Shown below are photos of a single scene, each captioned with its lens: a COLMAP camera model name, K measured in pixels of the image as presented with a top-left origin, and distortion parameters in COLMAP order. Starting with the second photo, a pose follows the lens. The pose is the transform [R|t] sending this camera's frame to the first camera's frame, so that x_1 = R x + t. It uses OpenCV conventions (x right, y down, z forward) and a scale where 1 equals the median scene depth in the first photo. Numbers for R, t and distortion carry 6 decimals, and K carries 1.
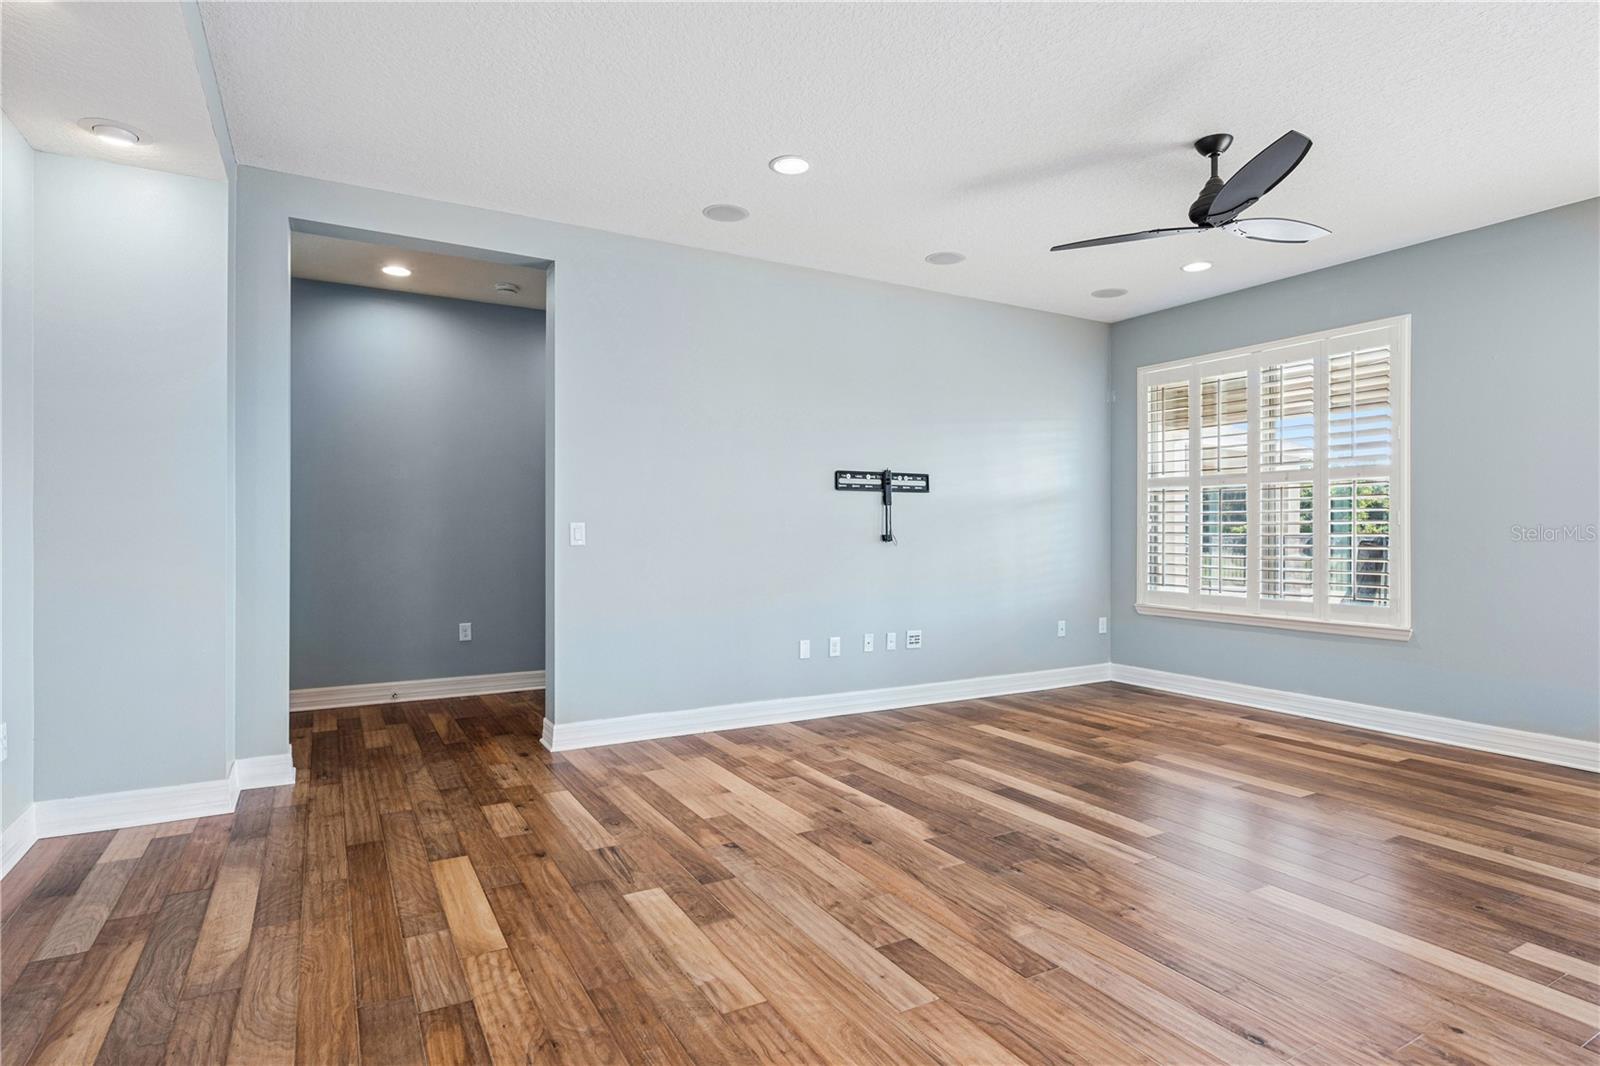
lens RADIAL K [[836.9, 0, 802.3], [0, 836.9, 526.1], [0, 0, 1]] dist [-0.001145, 0.000048]
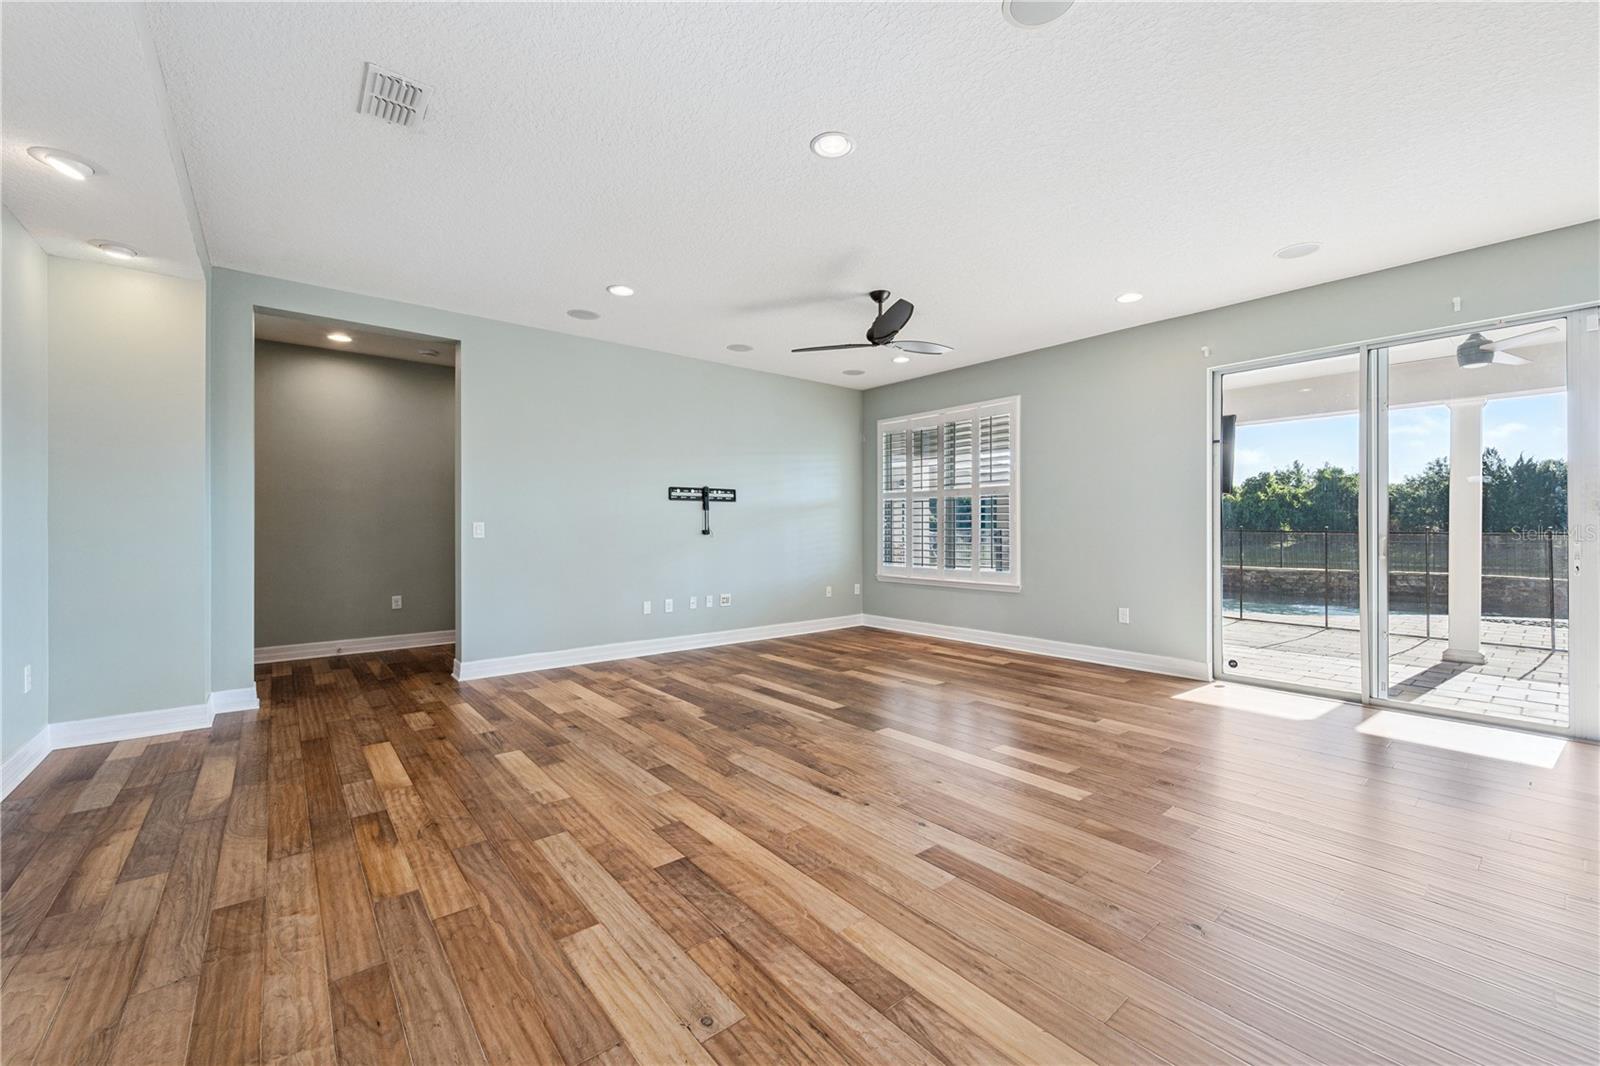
lens RADIAL K [[638.6, 0, 802.7], [0, 638.6, 524.4], [0, 0, 1]] dist [-0.001013, 0.000320]
pose [[0.985583, -0.002539, 0.169173, 0.112856], [0.002524, 0.999997, 0.000302, 0.000512], [-0.169173, 0.000129, 0.985586, -0.211554]]
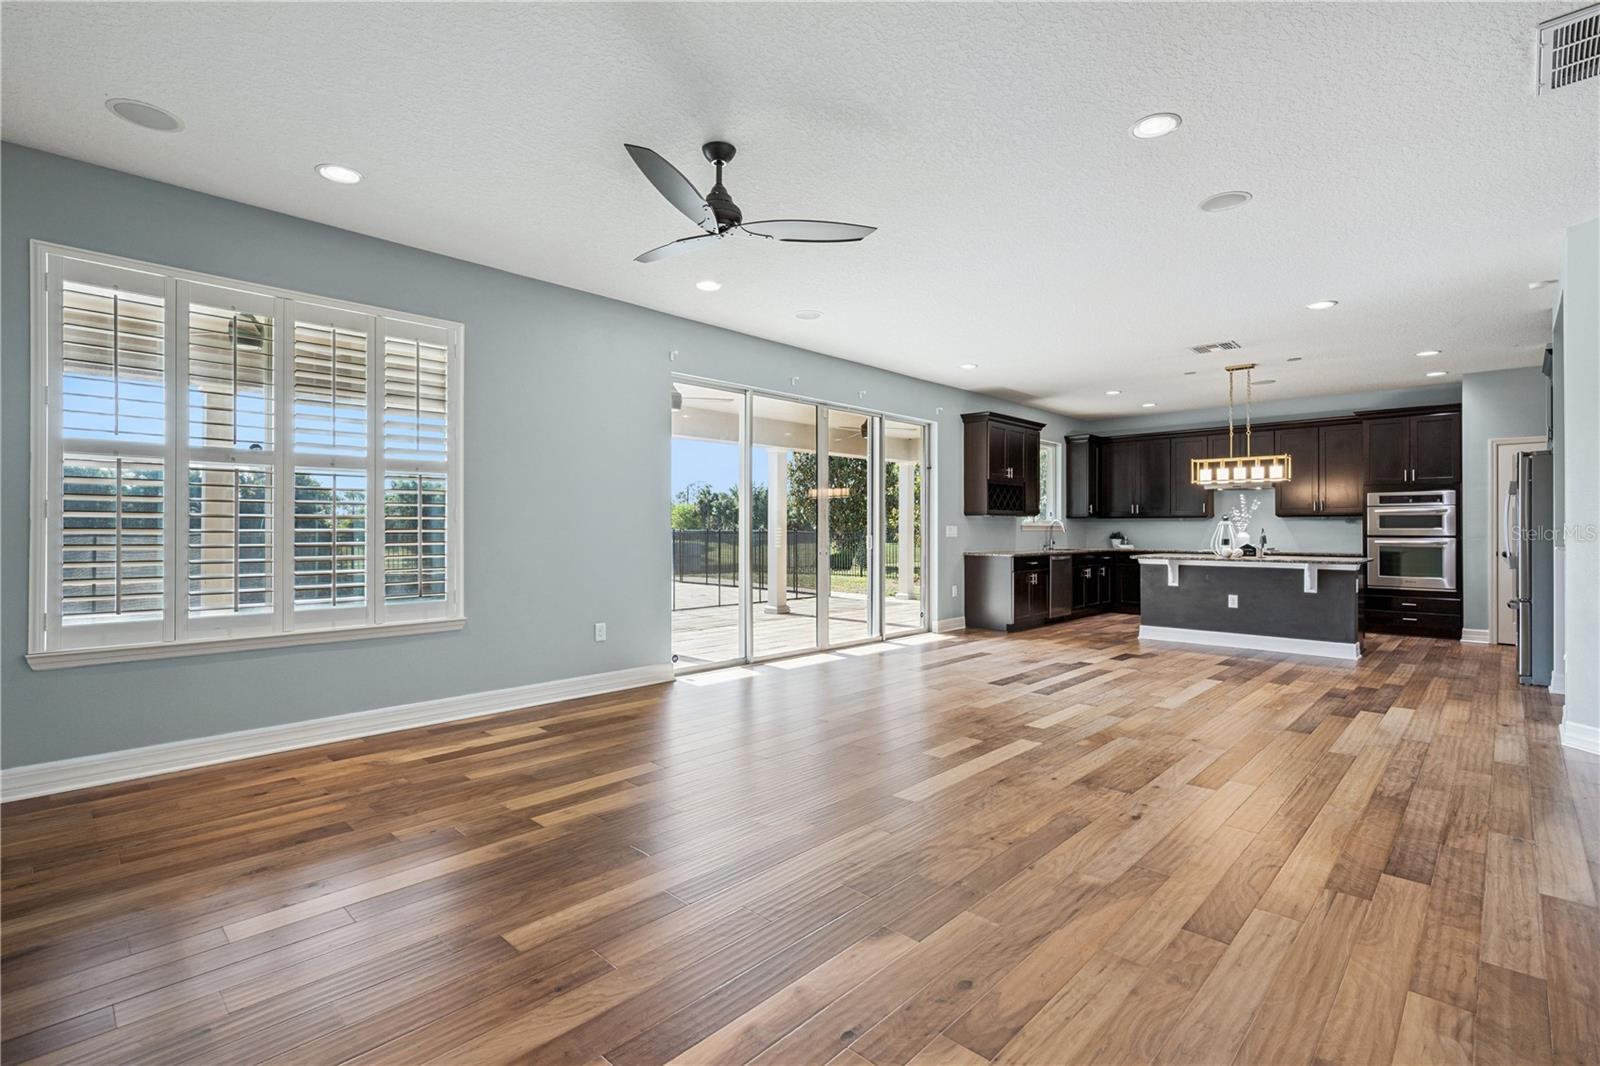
lens RADIAL K [[739.5, 0, 797.9], [0, 739.5, 527.7], [0, 0, 1]] dist [0.000044, -0.000687]
pose [[-0.277976, -0.000529, 0.960588, -0.377893], [-0.007786, 0.999968, -0.001702, 0.006896], [-0.960556, -0.007952, -0.277971, 1.065036]]
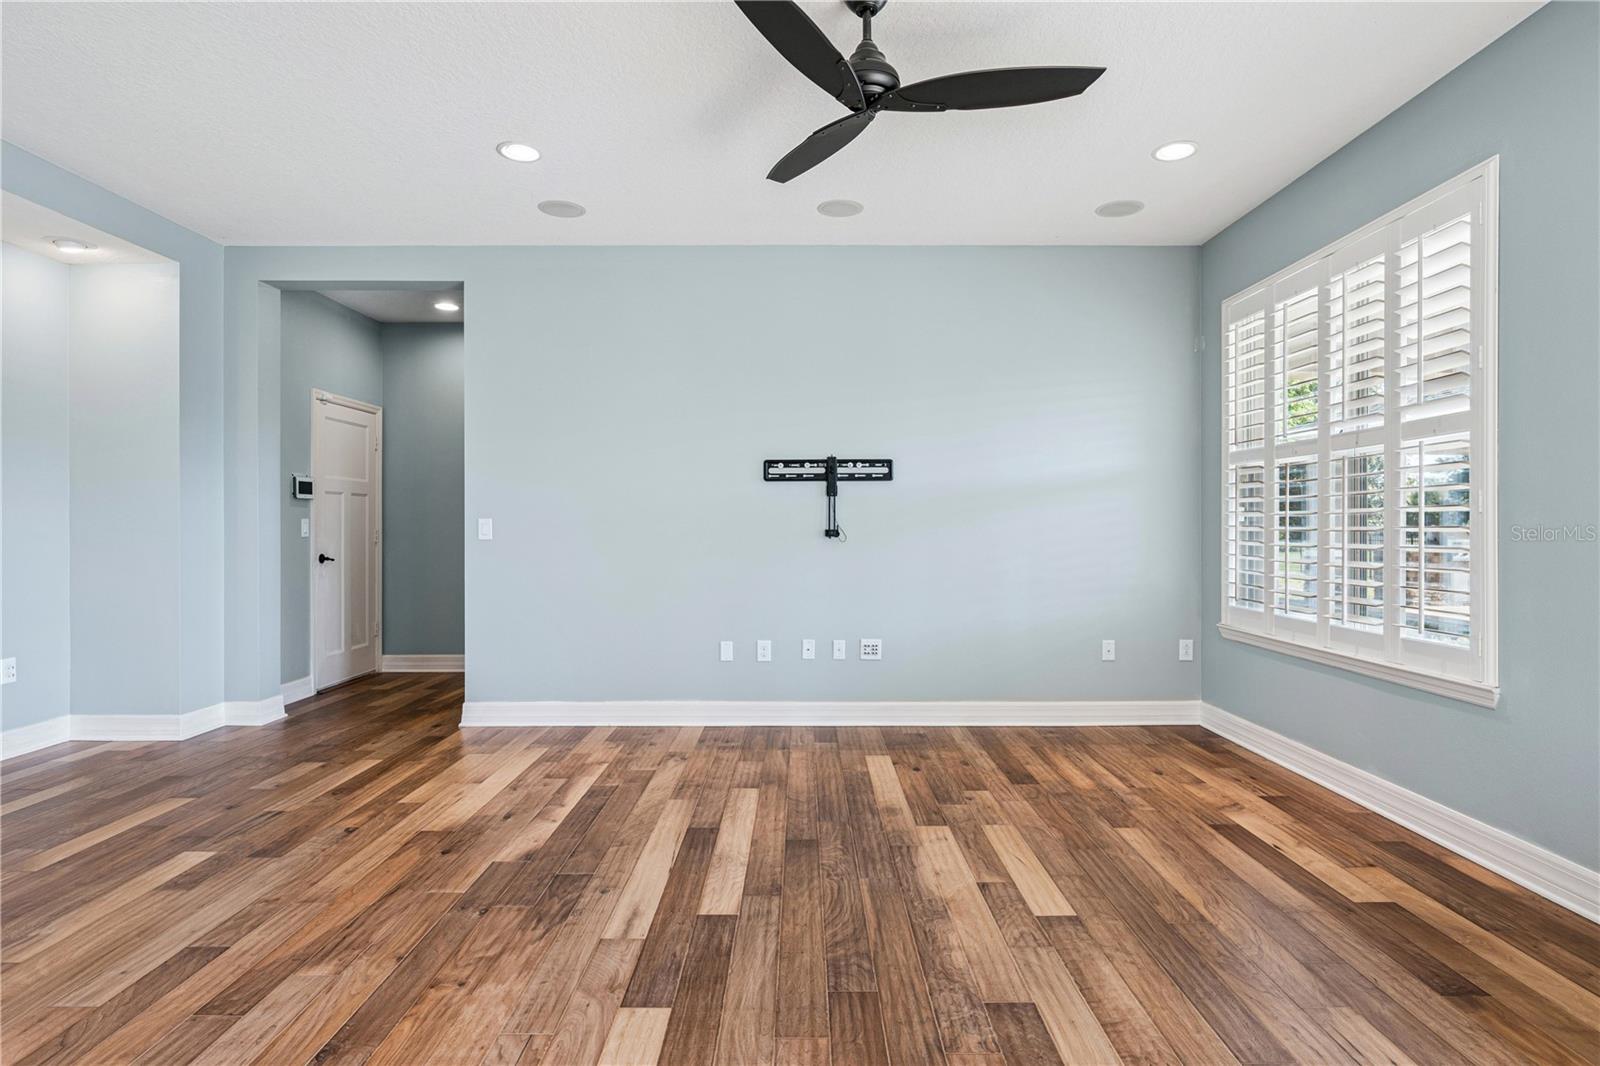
lens RADIAL K [[836.9, 0, 808.1], [0, 836.9, 524.2], [0, 0, 1]] dist [-0.001145, 0.000048]
pose [[0.869151, -0.003770, -0.494533, 0.744795], [0.006063, 0.999977, 0.003032, 0.002568], [0.494510, -0.005633, 0.869154, 0.307959]]
